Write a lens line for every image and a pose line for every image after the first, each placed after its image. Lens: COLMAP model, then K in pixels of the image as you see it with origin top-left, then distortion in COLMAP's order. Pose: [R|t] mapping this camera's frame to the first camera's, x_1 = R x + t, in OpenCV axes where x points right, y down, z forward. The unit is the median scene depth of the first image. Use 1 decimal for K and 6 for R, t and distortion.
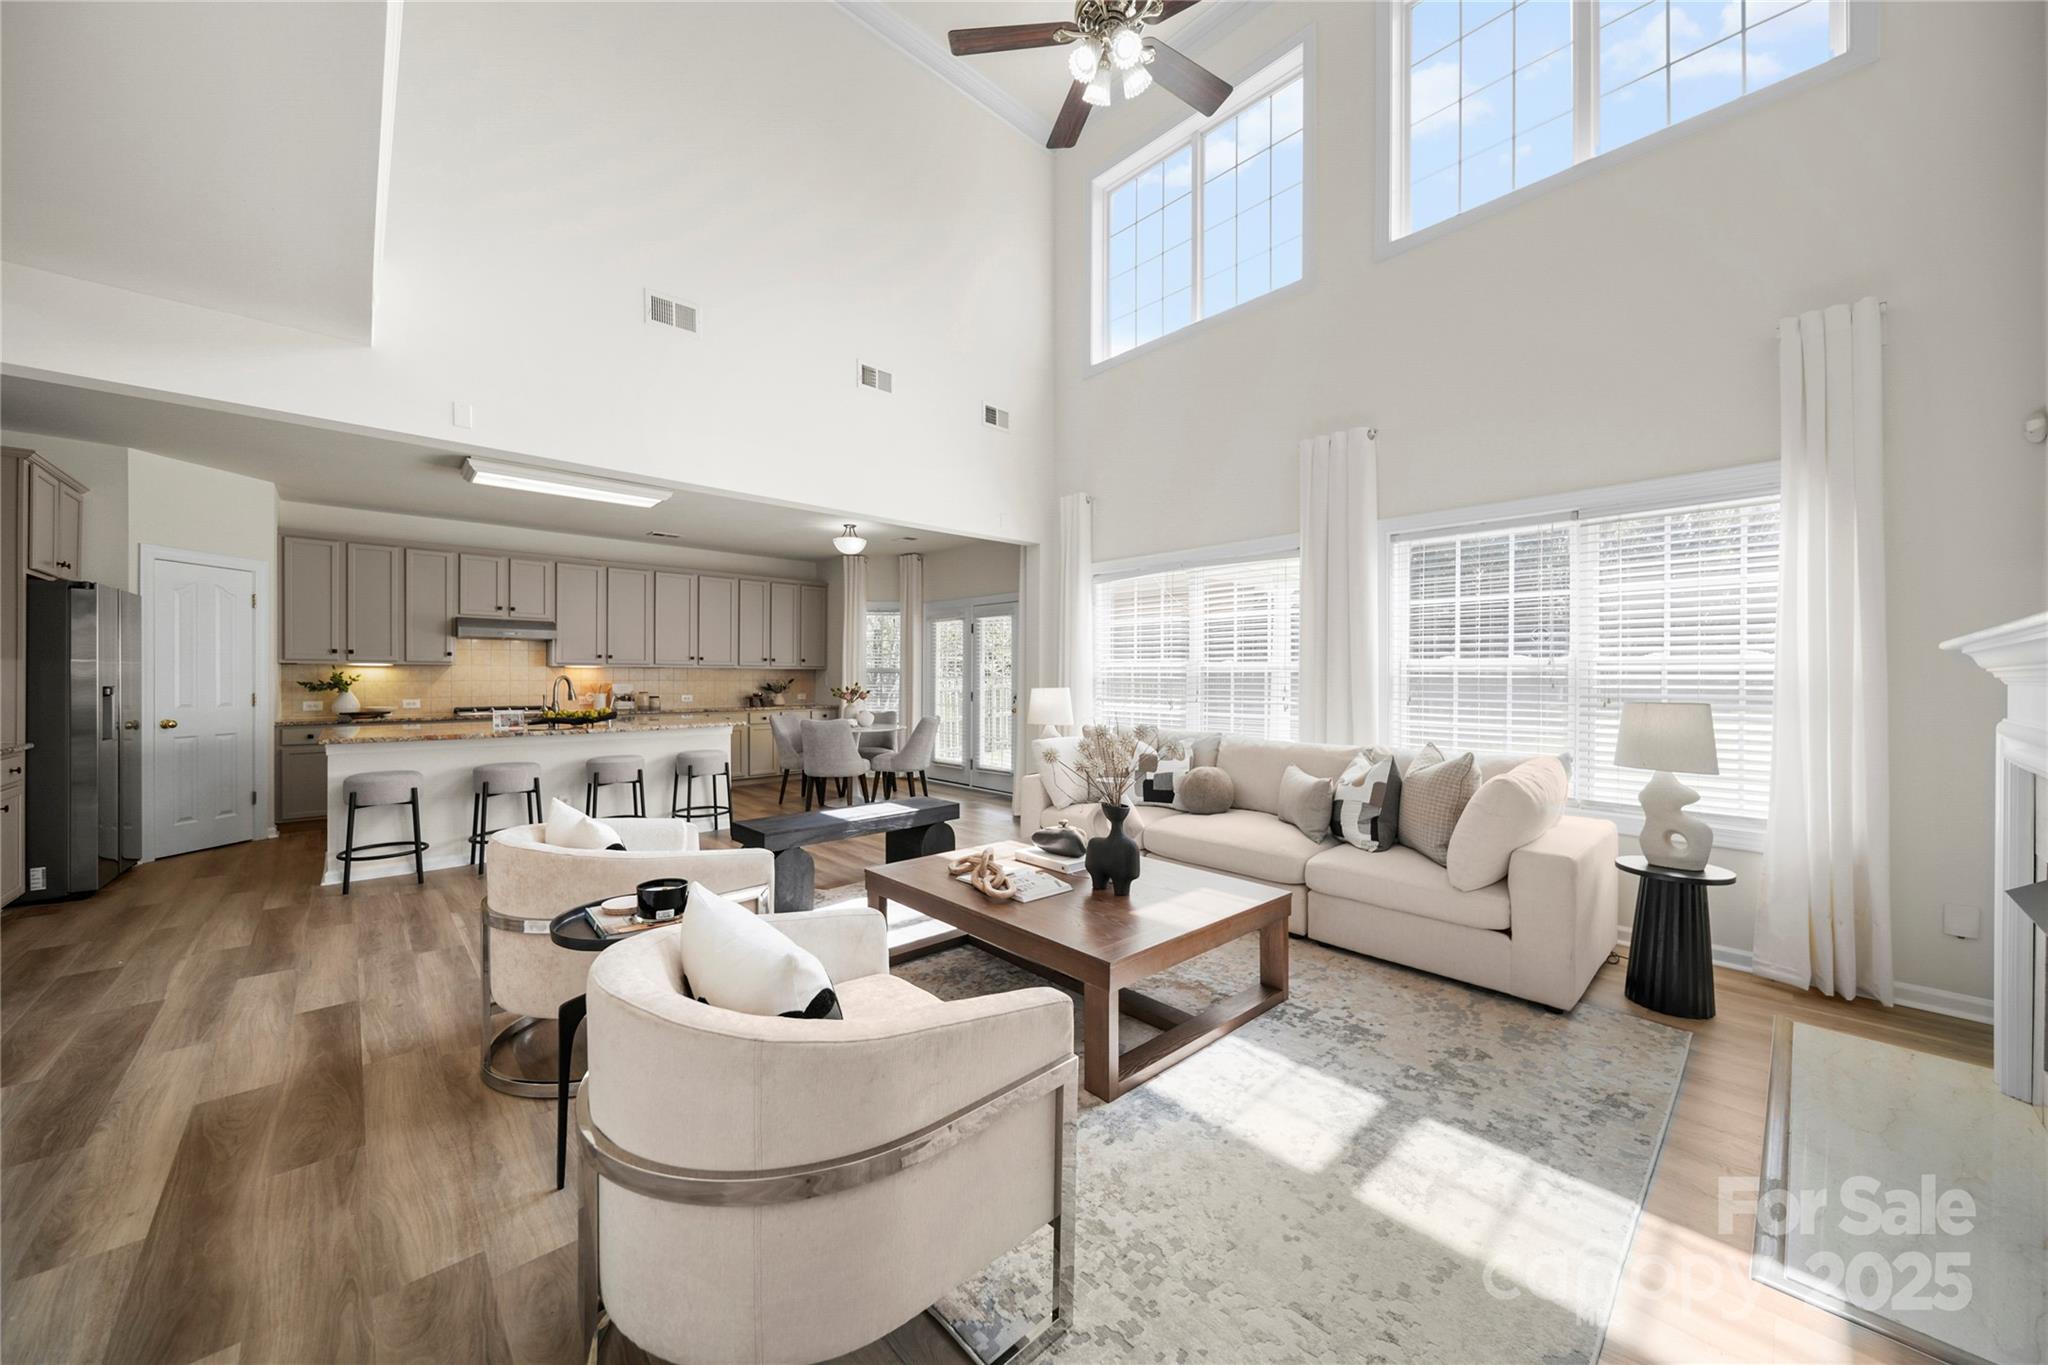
lens RADIAL K [[729.7, 0, 1025.2], [0, 729.7, 677.8], [0, 0, 1]] dist [-0.000726, -0.000312]
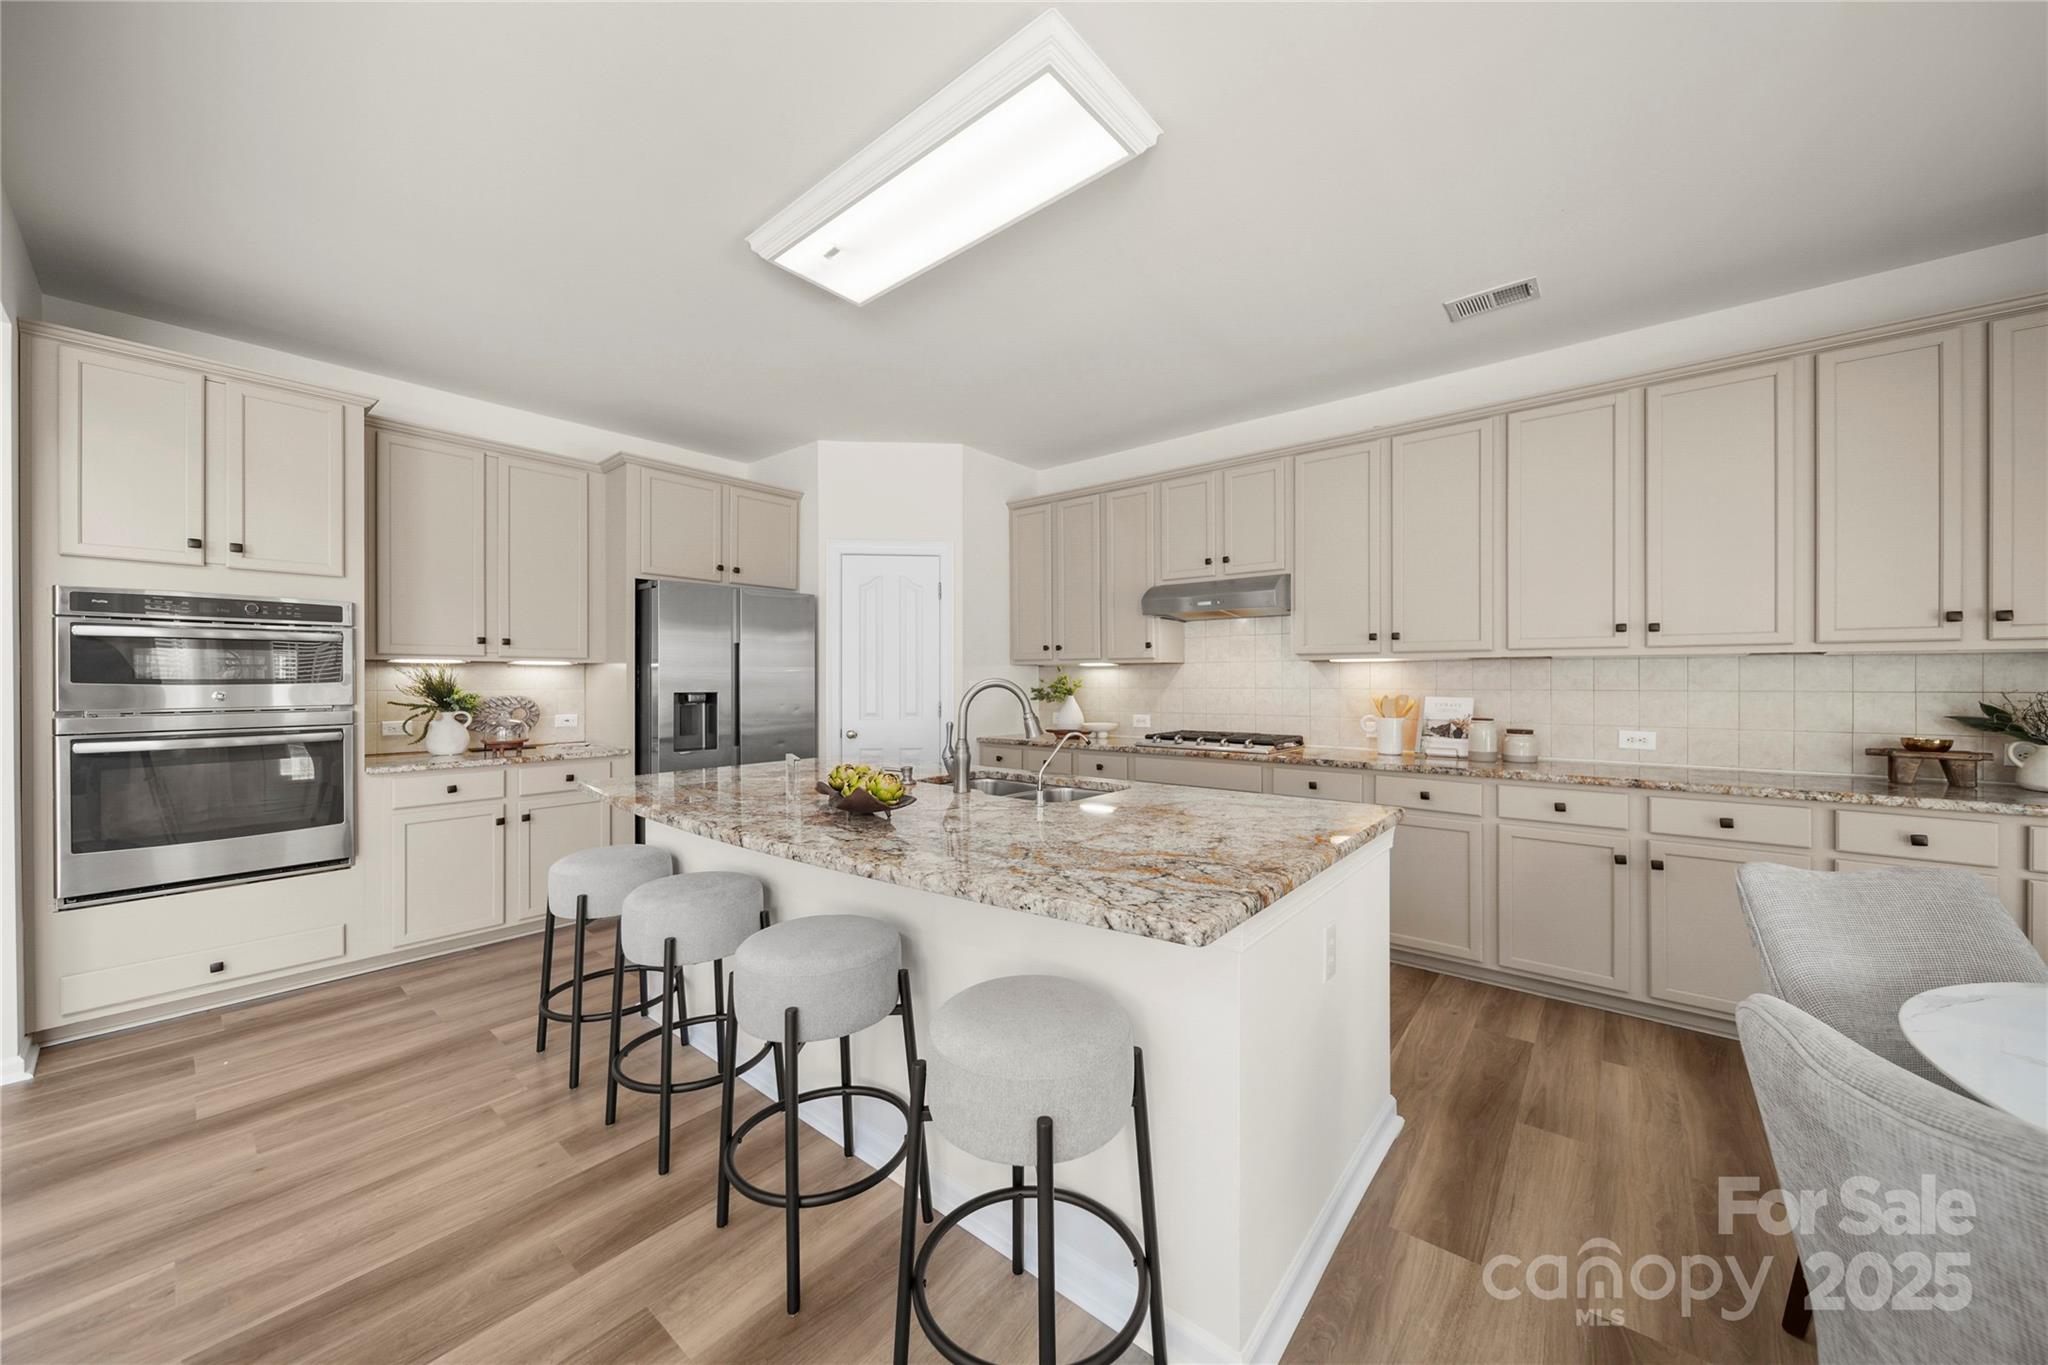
lens RADIAL K [[729.7, 0, 1025.0], [0, 729.7, 674.8], [0, 0, 1]] dist [-0.000726, -0.000312]
pose [[0.129314, -0.004855, -0.991592, -0.156722], [0.003240, 0.999985, -0.004473, -0.003951], [0.991598, -0.002635, 0.129327, 0.712221]]
